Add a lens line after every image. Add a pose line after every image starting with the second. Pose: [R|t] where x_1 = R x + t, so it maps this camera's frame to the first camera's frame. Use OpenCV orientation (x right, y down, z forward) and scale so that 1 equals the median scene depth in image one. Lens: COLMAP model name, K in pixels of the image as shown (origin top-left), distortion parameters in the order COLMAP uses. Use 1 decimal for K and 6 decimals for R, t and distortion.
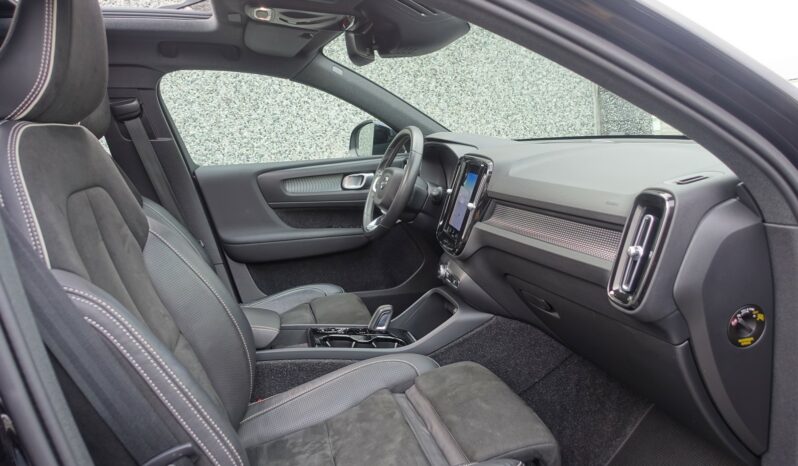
lens RADIAL K [[549.0, 0, 399.0], [0, 549.0, 233.0], [0, 0, 1]] dist [-0.004177, -0.001579]
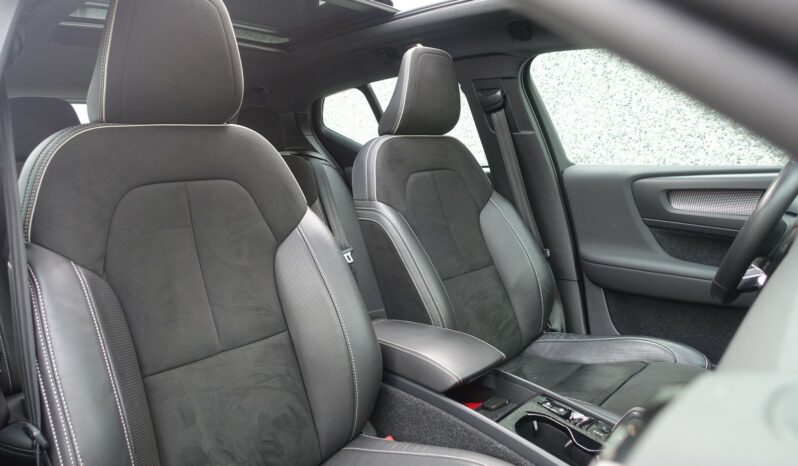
lens RADIAL K [[549.0, 0, 399.0], [0, 549.0, 233.0], [0, 0, 1]] dist [-0.004177, -0.001579]
pose [[0.522052, 0.166378, -0.836528, 0.226654], [-0.157700, 0.982708, 0.097036, -0.056202], [0.838208, 0.081263, 0.539263, 0.314454]]
